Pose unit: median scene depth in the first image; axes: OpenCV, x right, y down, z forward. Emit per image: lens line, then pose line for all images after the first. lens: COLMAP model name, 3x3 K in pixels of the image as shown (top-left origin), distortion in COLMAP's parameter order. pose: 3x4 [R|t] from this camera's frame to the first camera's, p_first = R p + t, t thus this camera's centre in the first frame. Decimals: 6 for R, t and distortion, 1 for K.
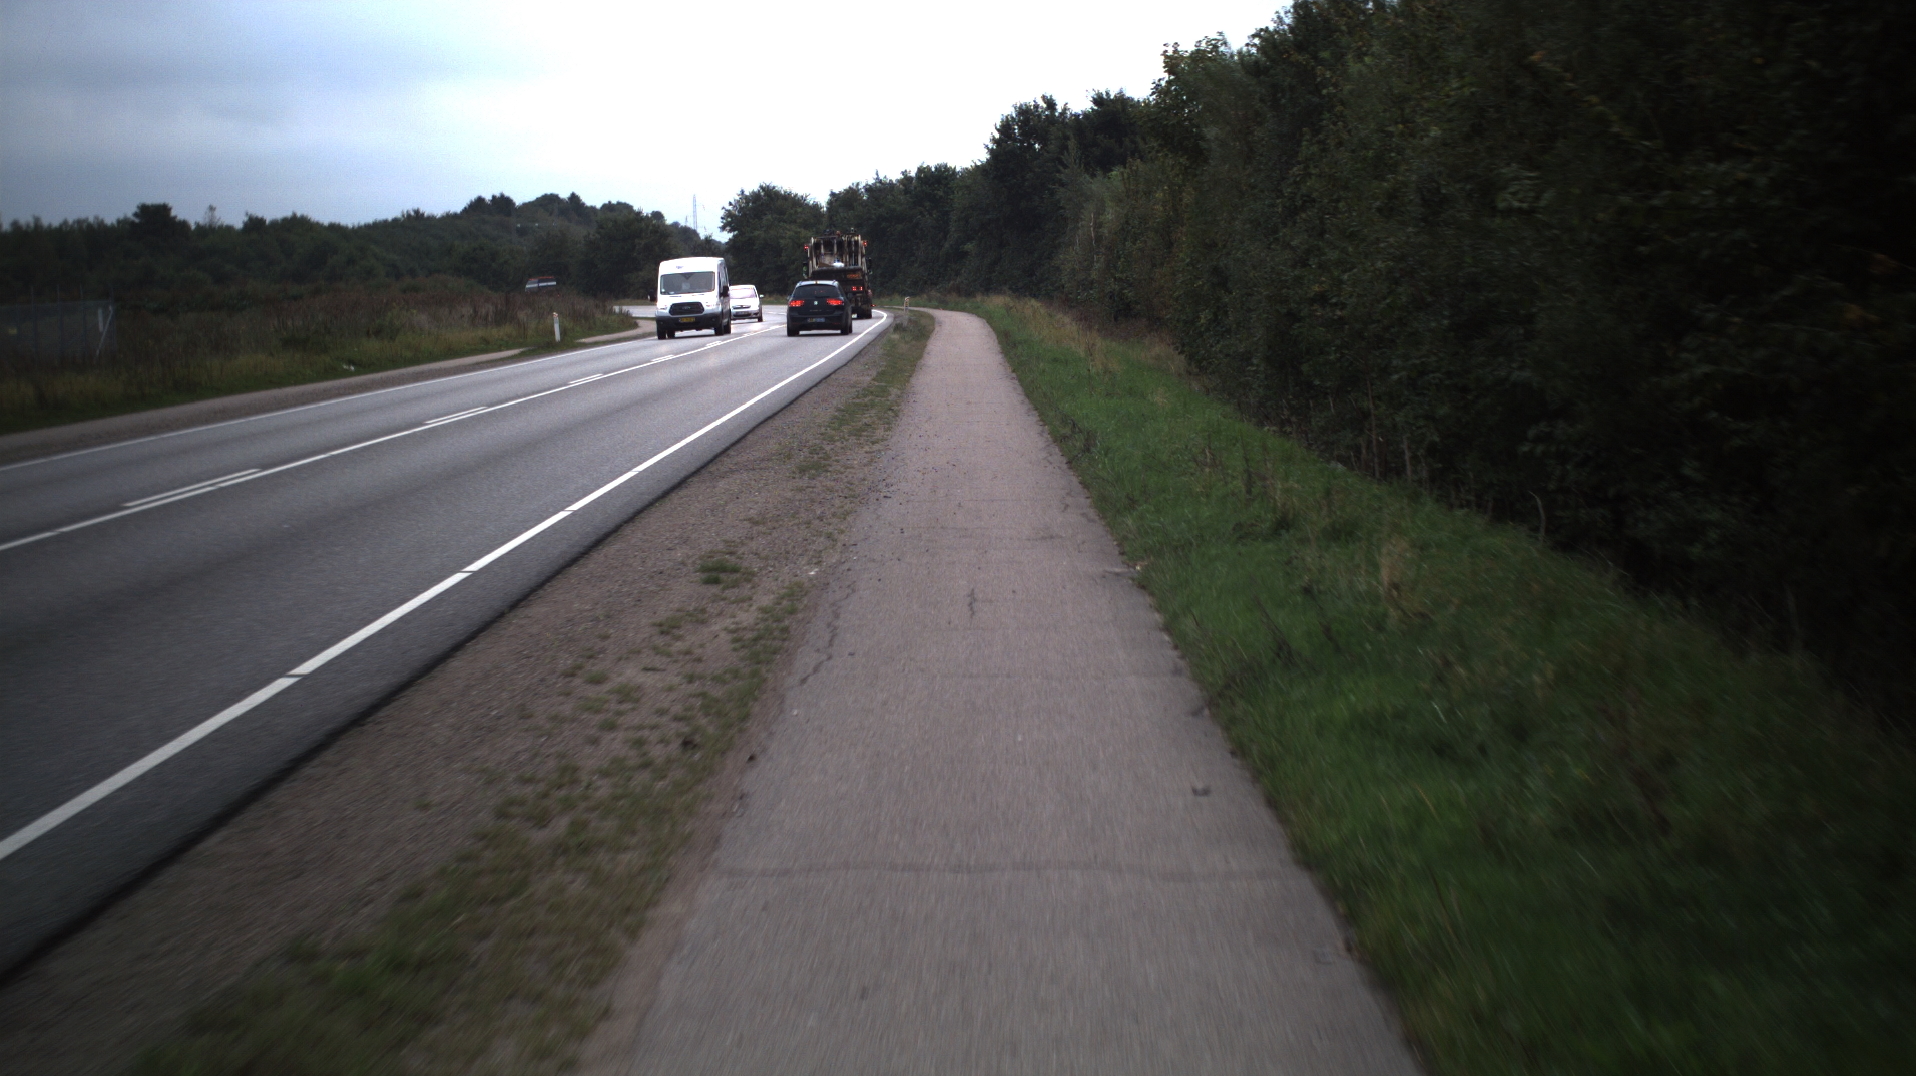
lens RADIAL K [[1492.3, 0, 958.0], [0, 1492.3, 538.0], [0, 0, 1]] dist [-0.077700, 0.047858]
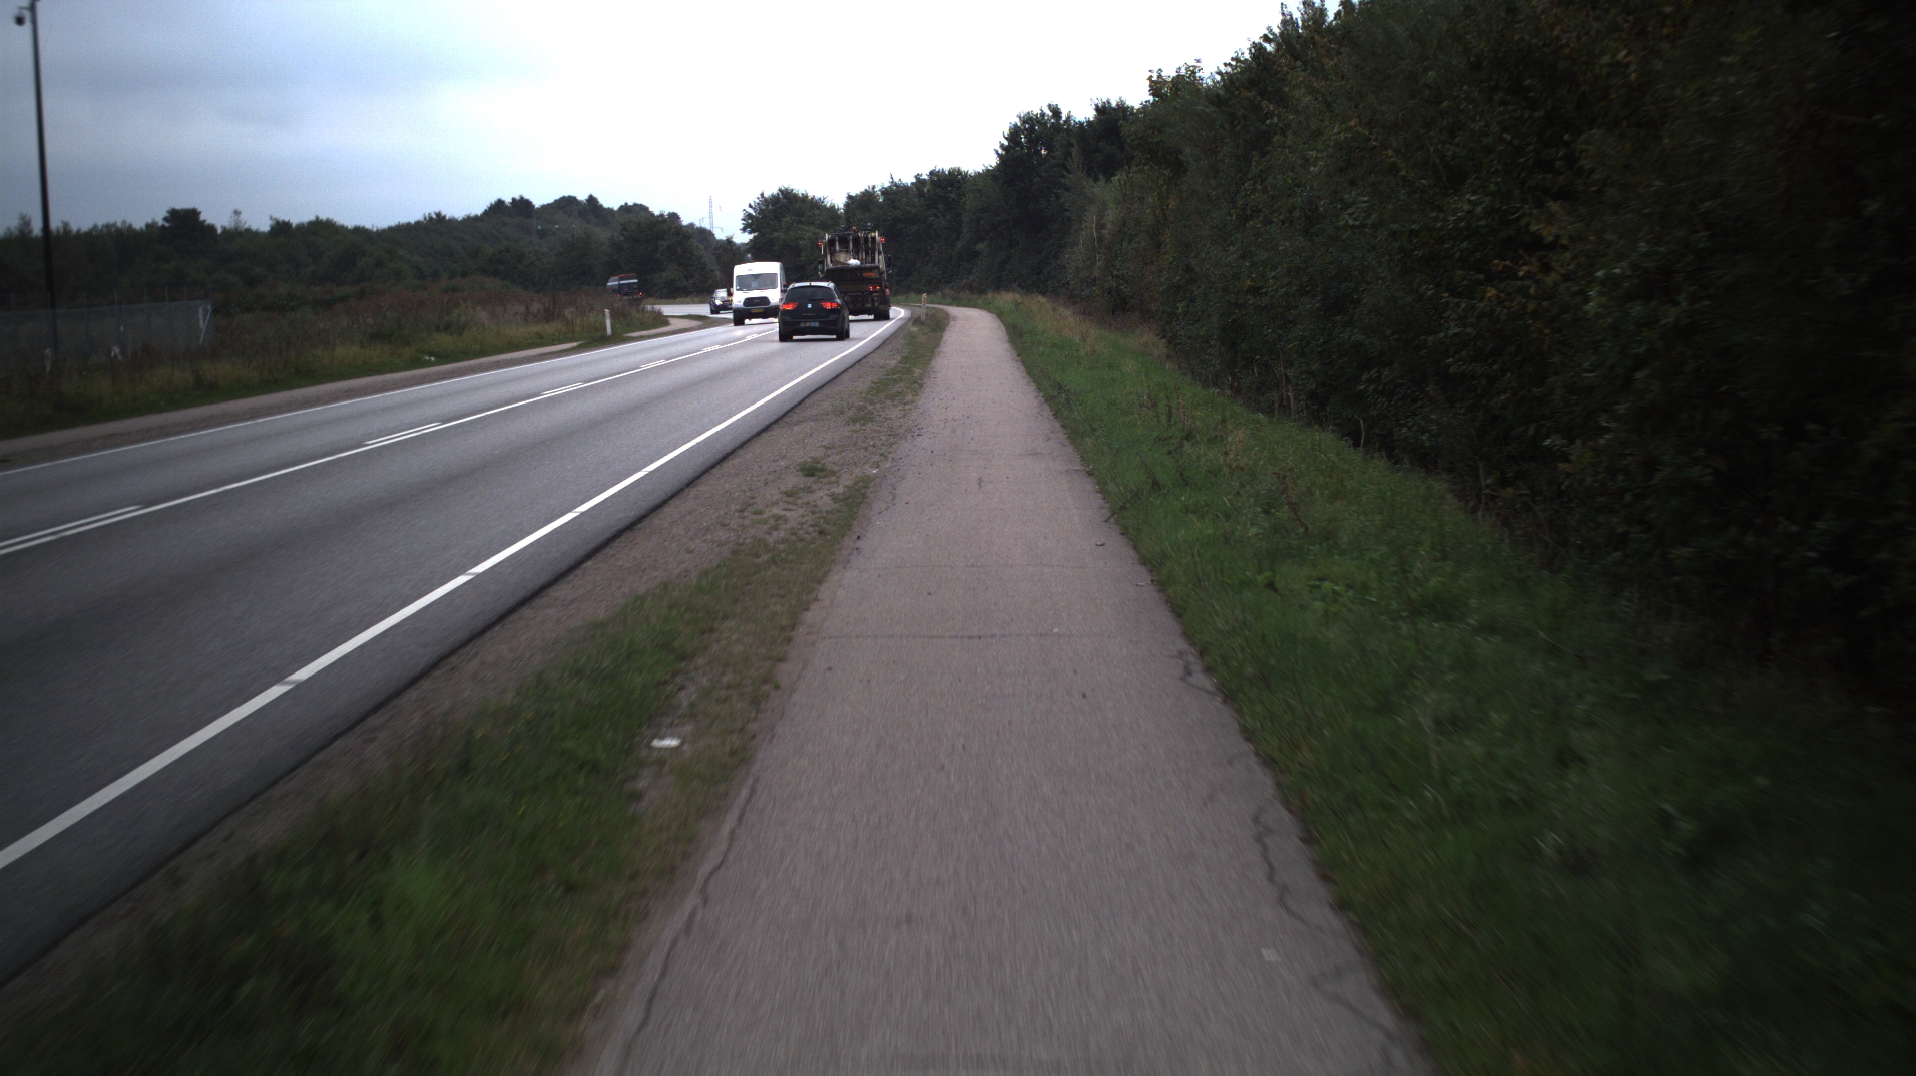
lens RADIAL K [[1687.0, 0, 958.0], [0, 1687.0, 538.0], [0, 0, 1]] dist [-0.066437, 0.007136]
pose [[0.999950, -0.005666, -0.008232, 0.000120], [0.005508, 0.999803, -0.019043, 0.043023], [0.008338, 0.018997, 0.999785, -0.244174]]
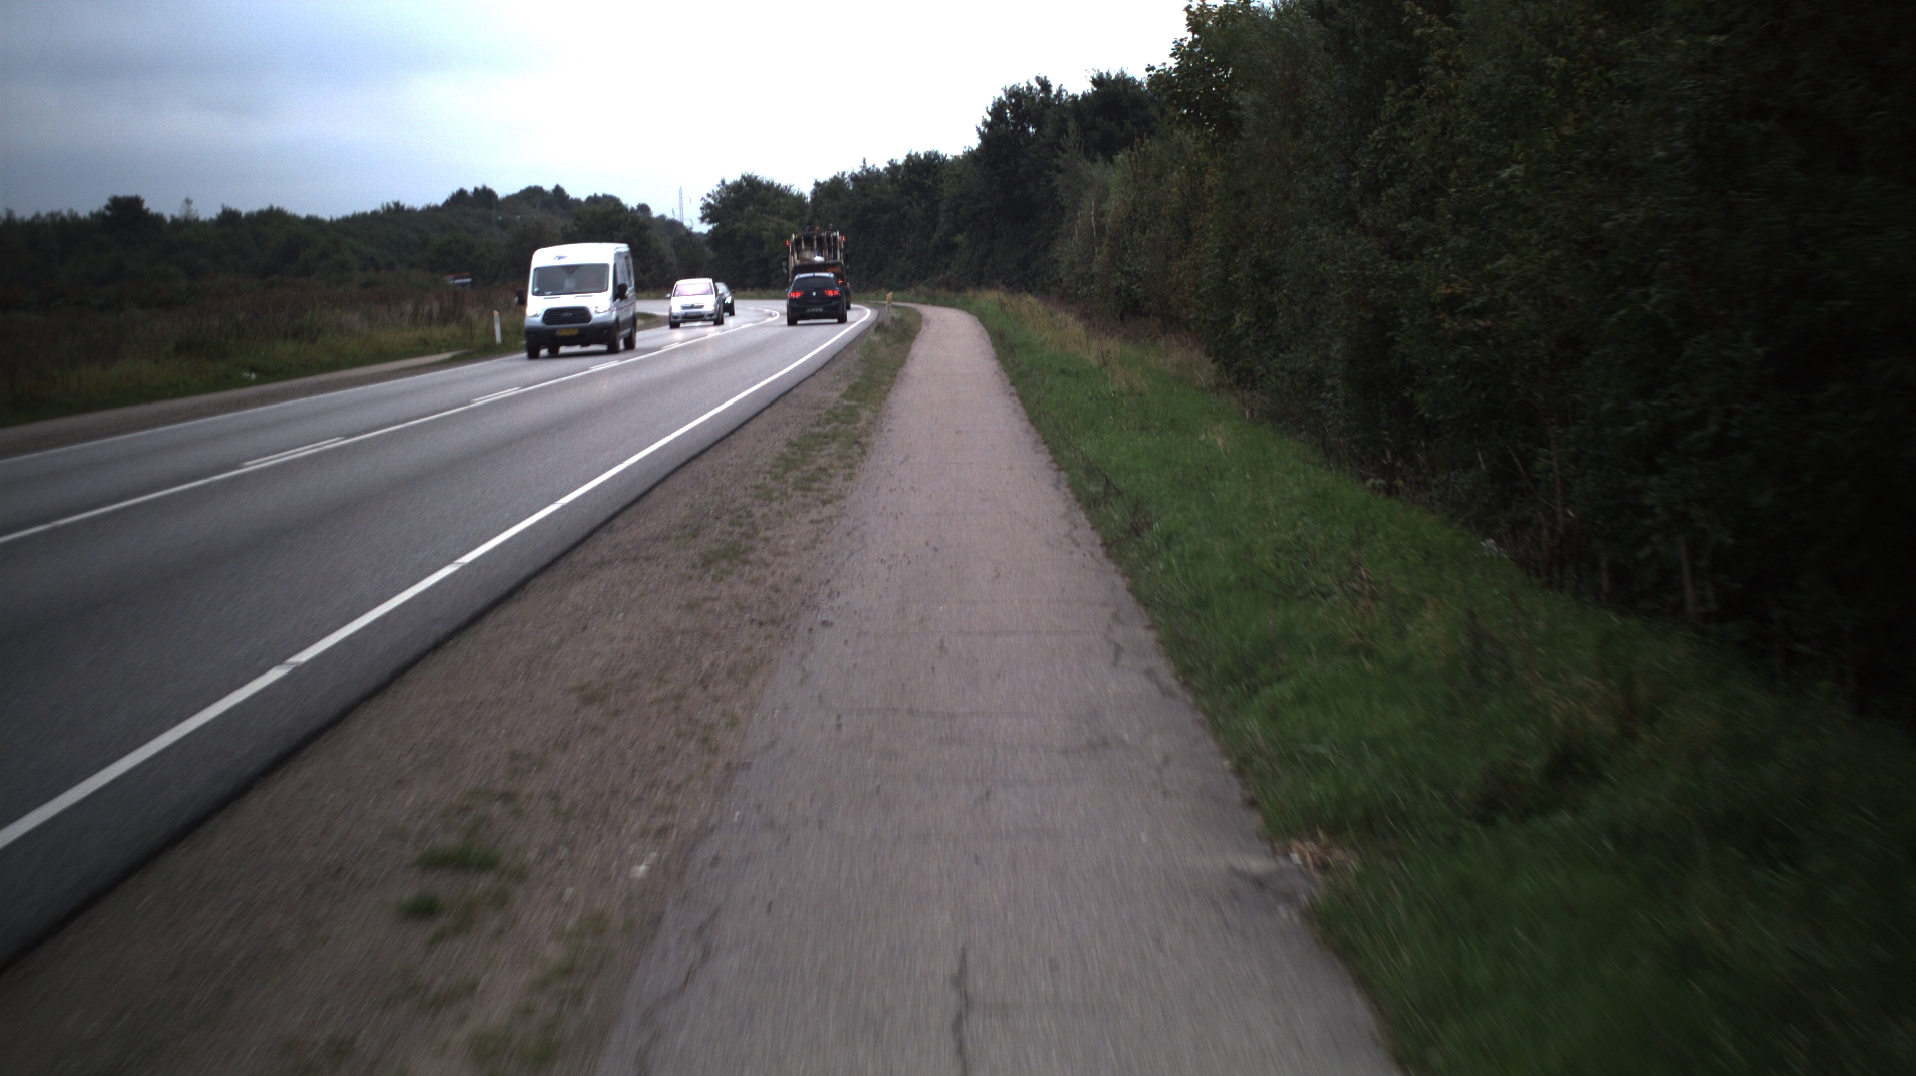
lens RADIAL K [[1330.6, 0, 958.0], [0, 1330.6, 538.0], [0, 0, 1]] dist [-0.066943, 0.033876]
pose [[0.999983, -0.001321, 0.005596, 0.001988], [0.001179, 0.999680, 0.025255, -0.034332], [-0.005628, -0.025248, 0.999665, 0.196027]]
